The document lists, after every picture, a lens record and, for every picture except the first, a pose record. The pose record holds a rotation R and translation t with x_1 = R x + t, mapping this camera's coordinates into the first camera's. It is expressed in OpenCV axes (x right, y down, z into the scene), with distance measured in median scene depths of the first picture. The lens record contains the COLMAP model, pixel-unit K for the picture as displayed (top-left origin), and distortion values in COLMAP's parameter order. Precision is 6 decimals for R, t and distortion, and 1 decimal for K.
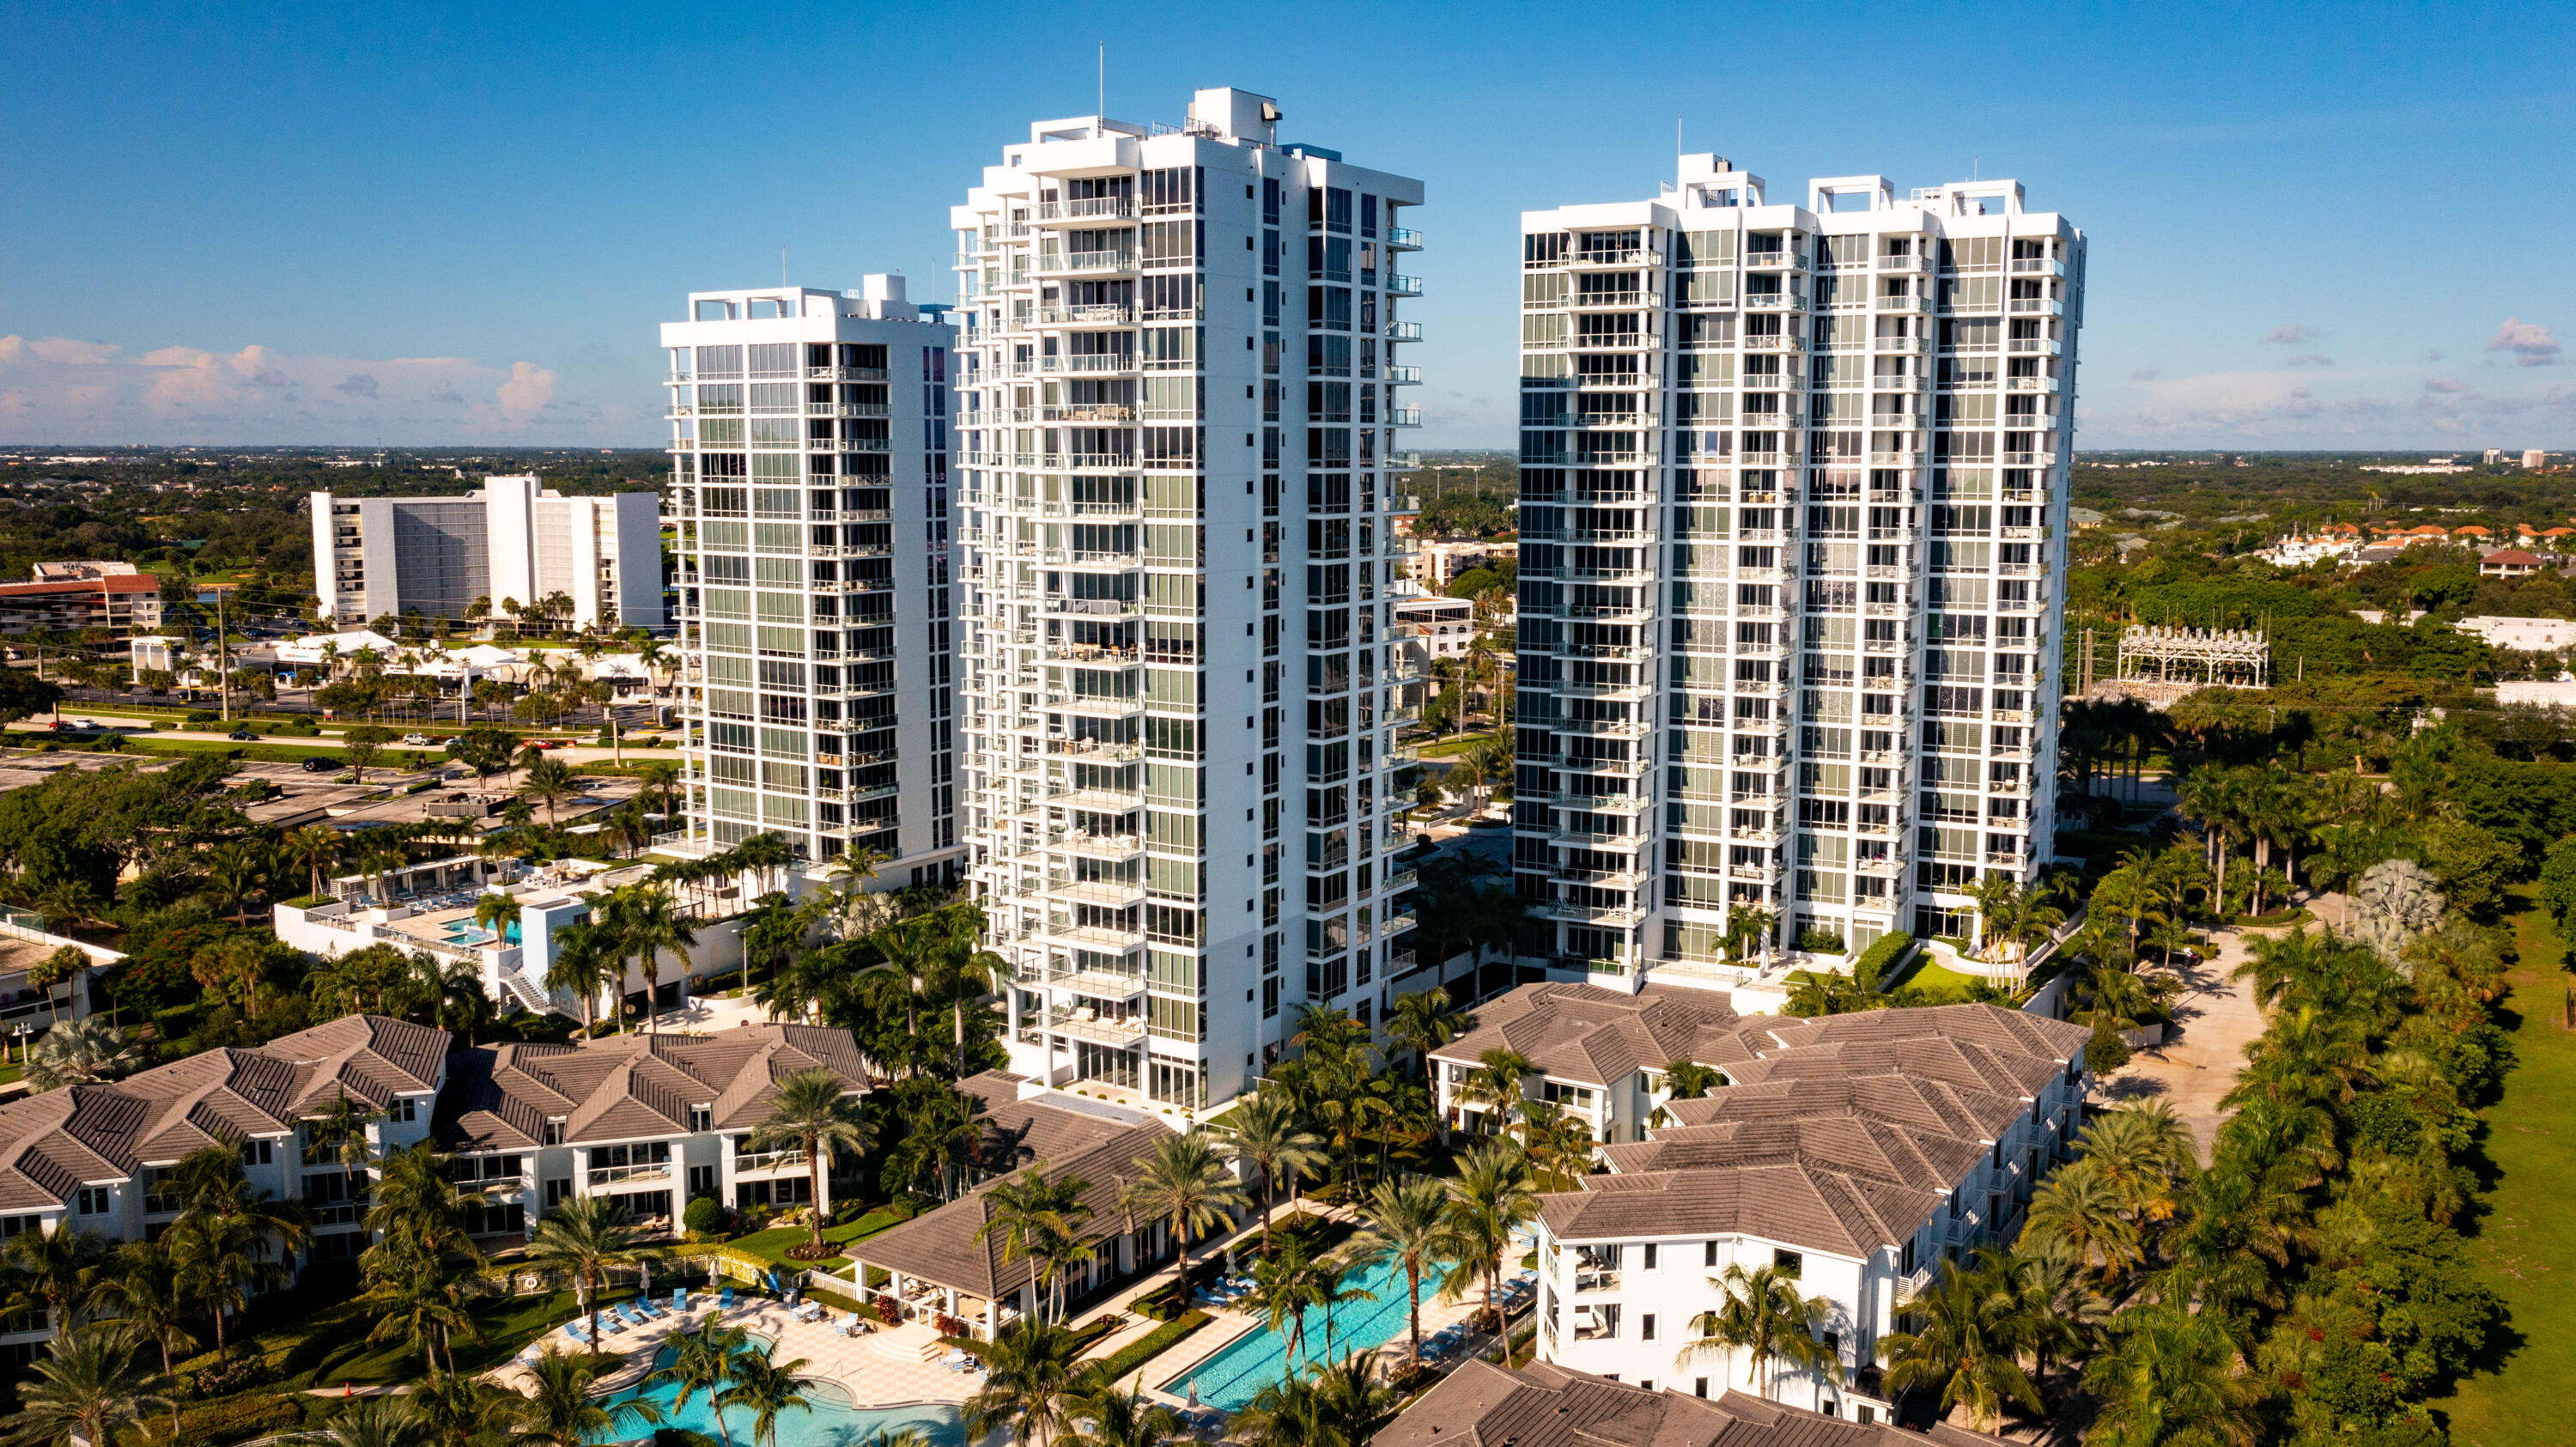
lens RADIAL K [[2027.4, 0, 1286.3], [0, 2027.4, 706.8], [0, 0, 1]] dist [-0.010818, 0.008079]
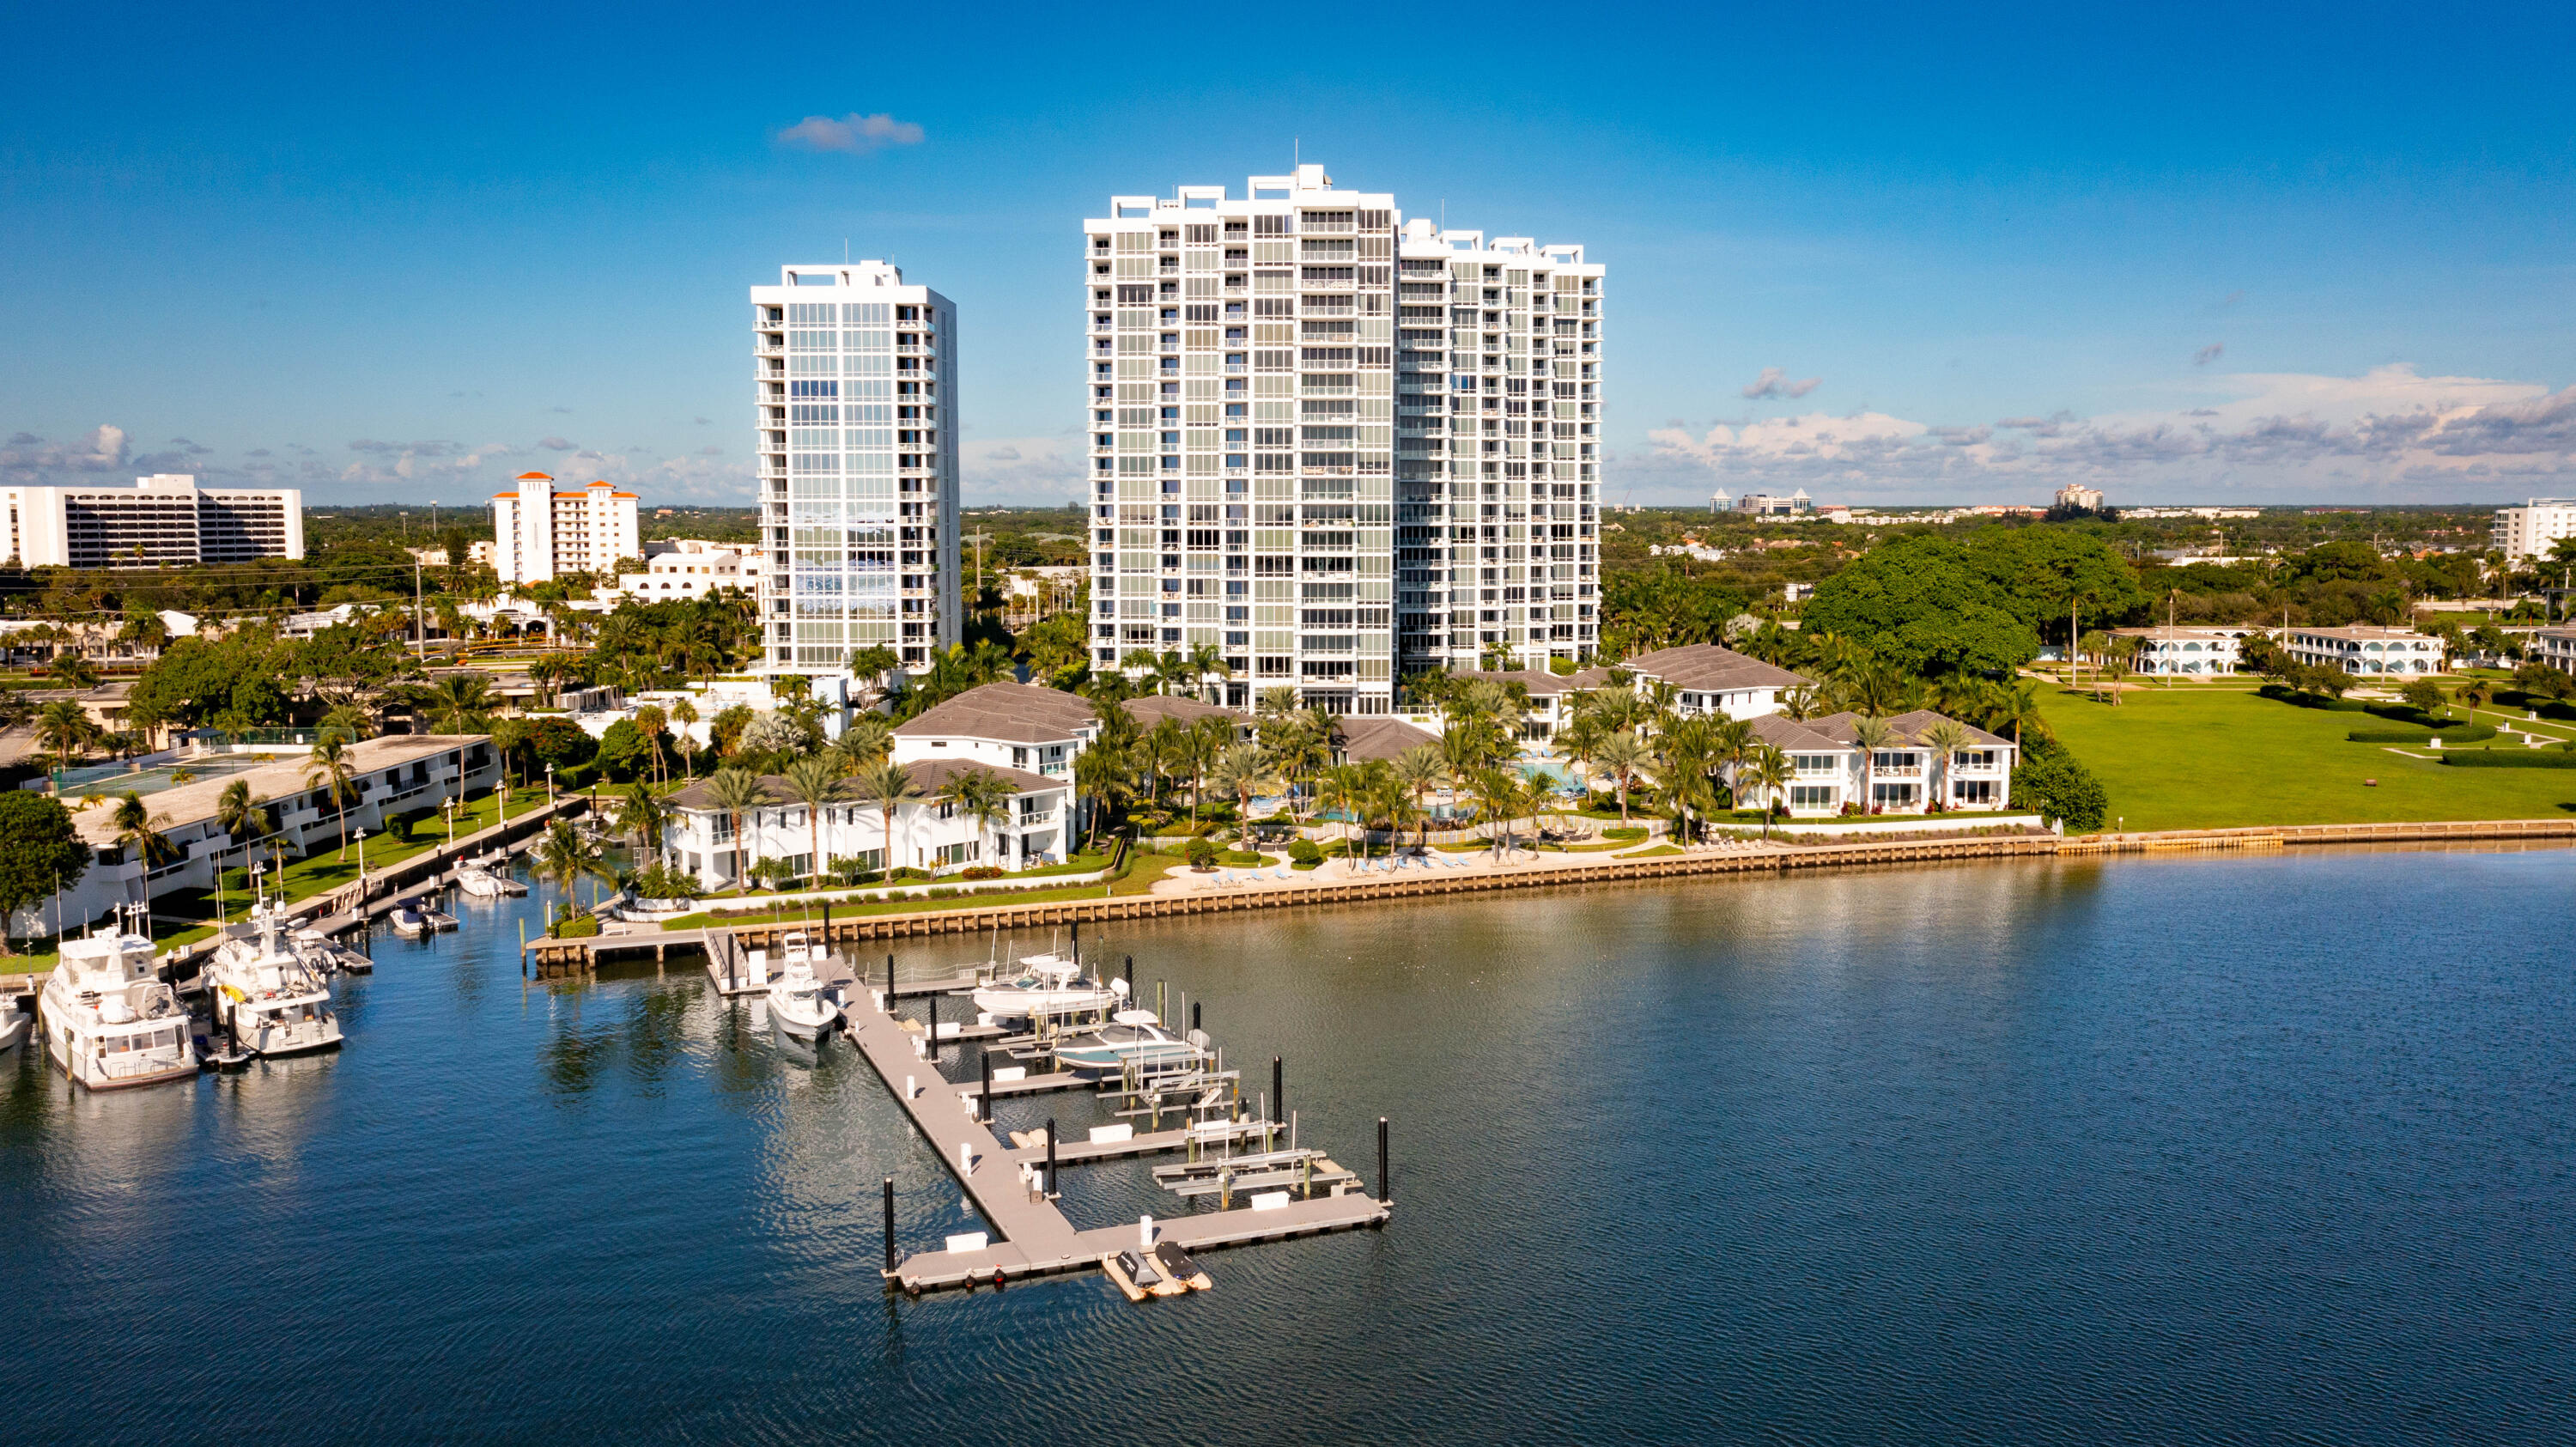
lens RADIAL K [[2027.4, 0, 1277.9], [0, 2027.4, 712.0], [0, 0, 1]] dist [-0.010818, 0.008079]
pose [[0.846299, -0.056047, 0.529752, -0.870247], [0.070988, 0.997446, -0.007877, 0.157782], [-0.527958, 0.044272, 0.848116, -0.400162]]
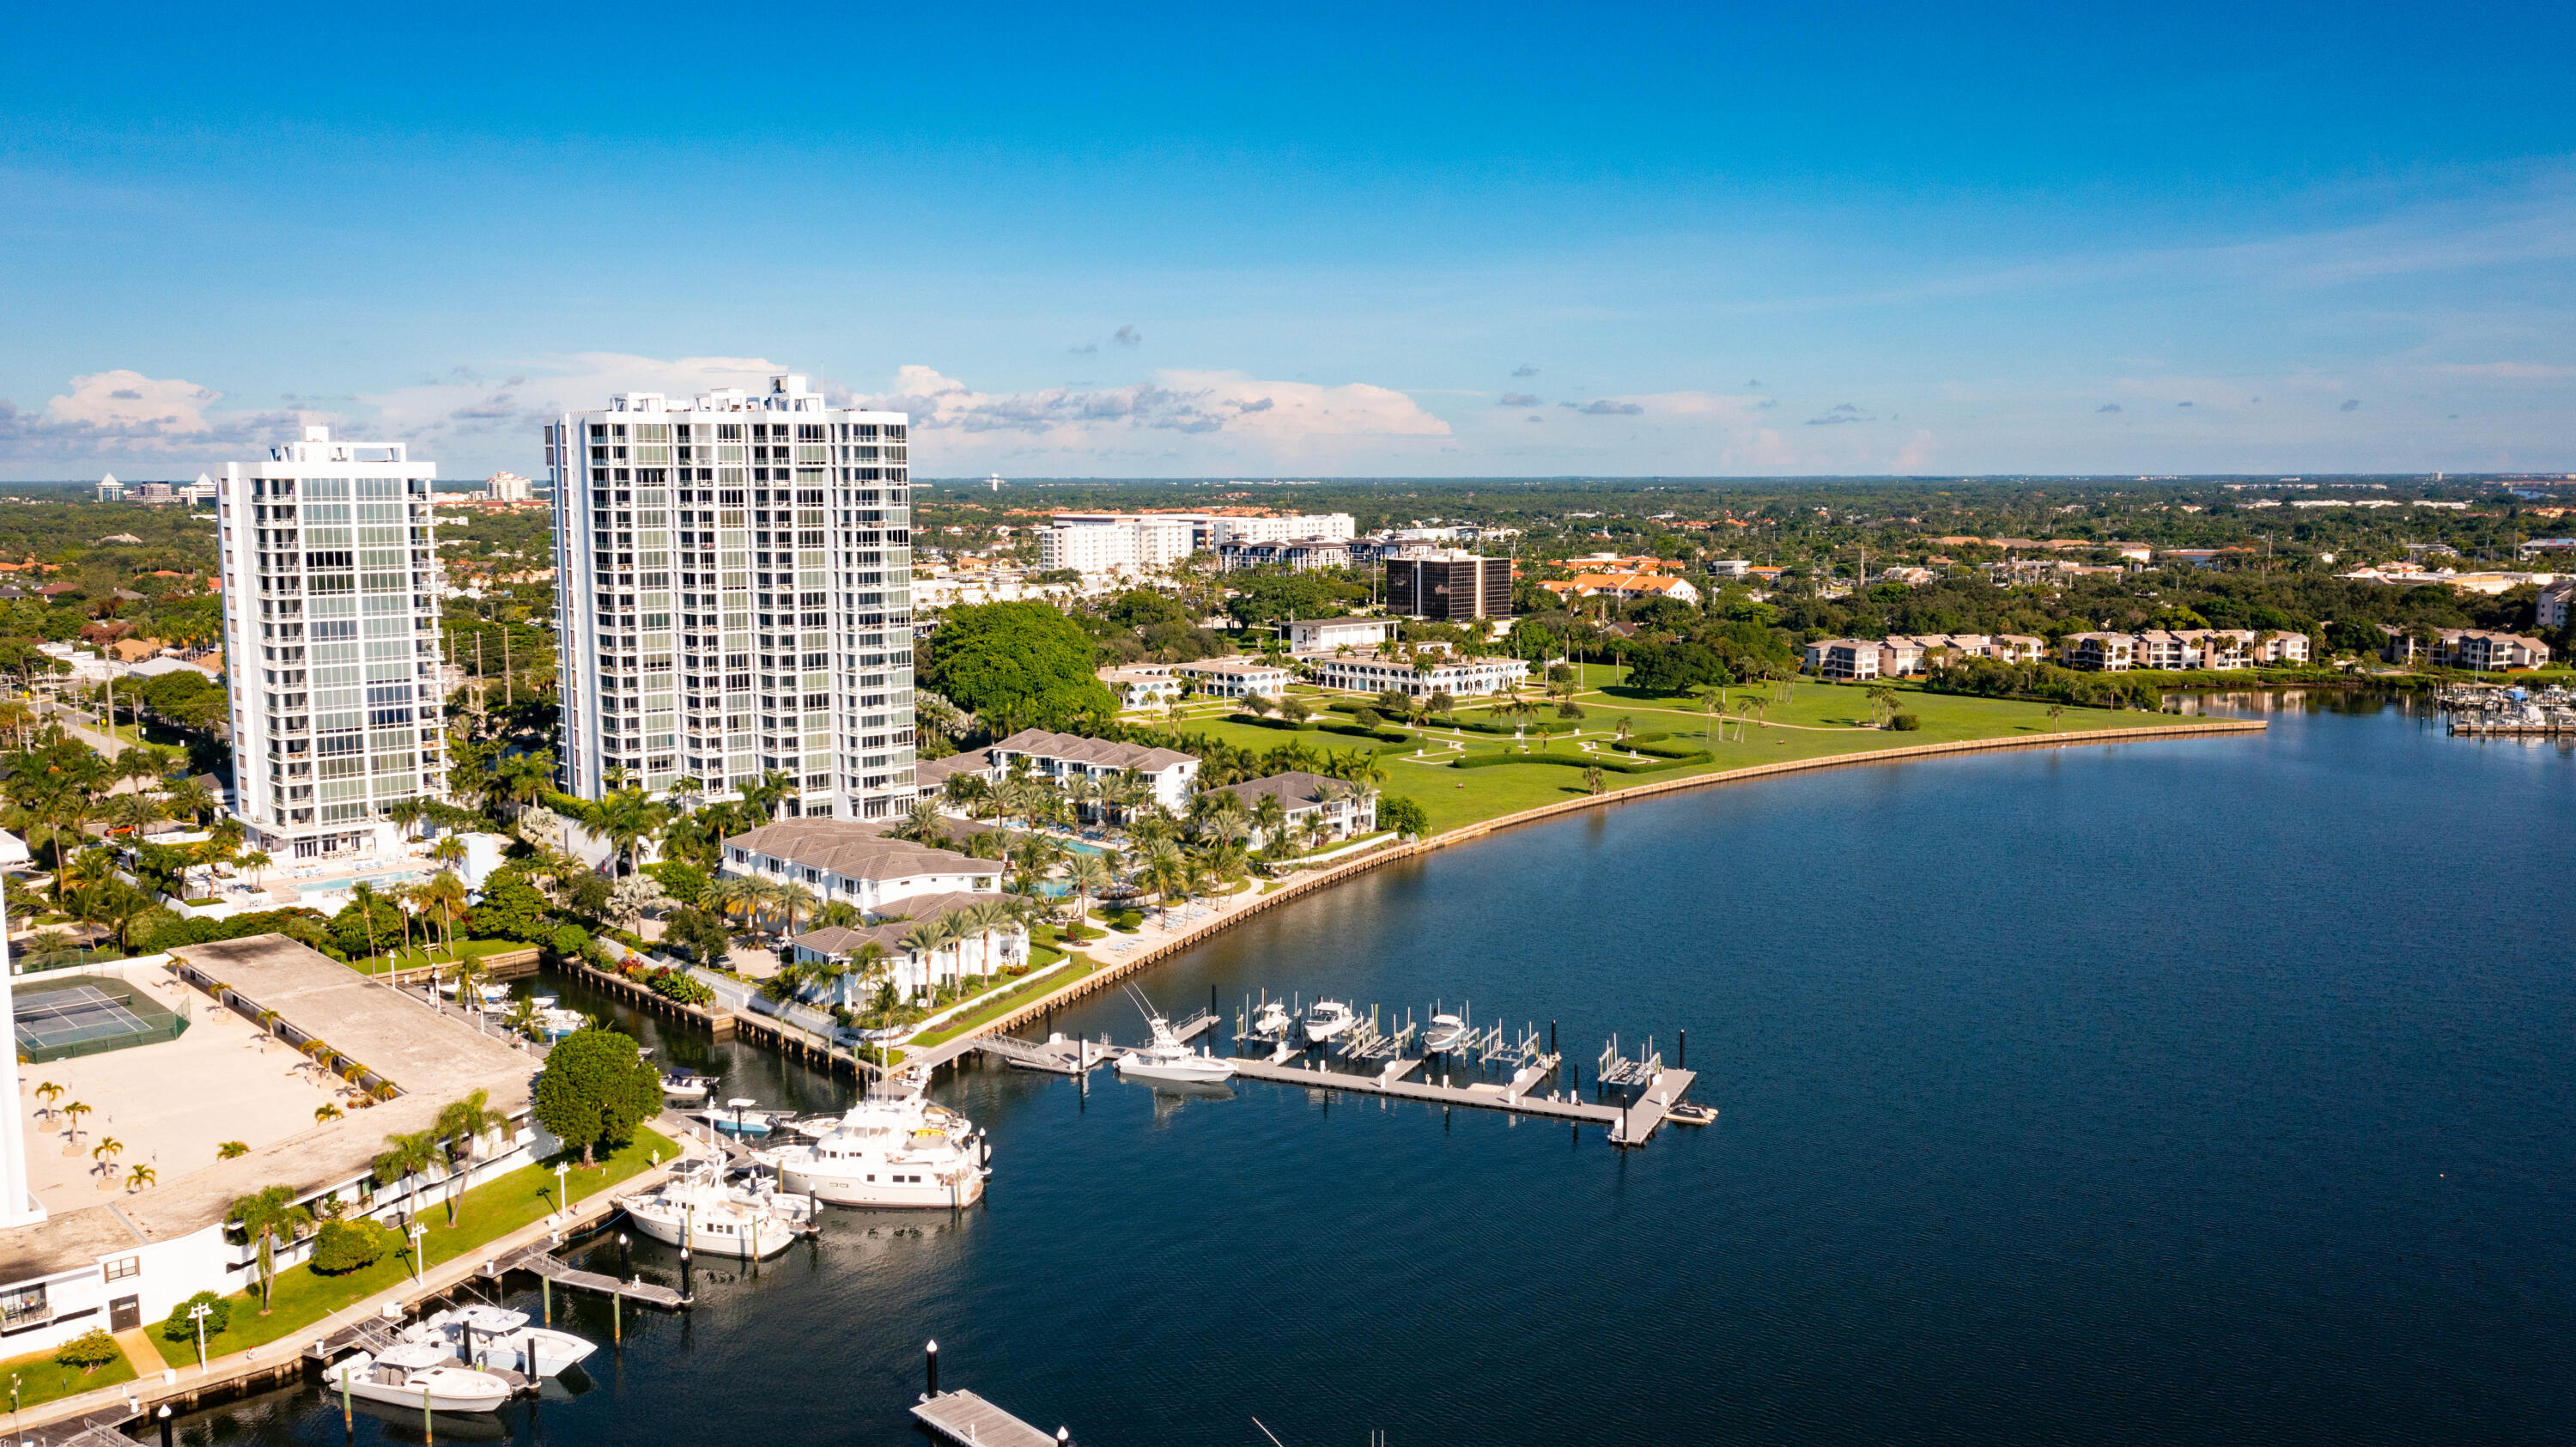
lens RADIAL K [[2027.4, 0, 1288.3], [0, 2027.4, 721.2], [0, 0, 1]] dist [-0.010818, 0.008079]
pose [[0.243628, -0.116942, 0.962793, -1.751264], [0.128940, 0.987798, 0.087351, -0.047814], [-0.961259, 0.102861, 0.255734, -0.035178]]
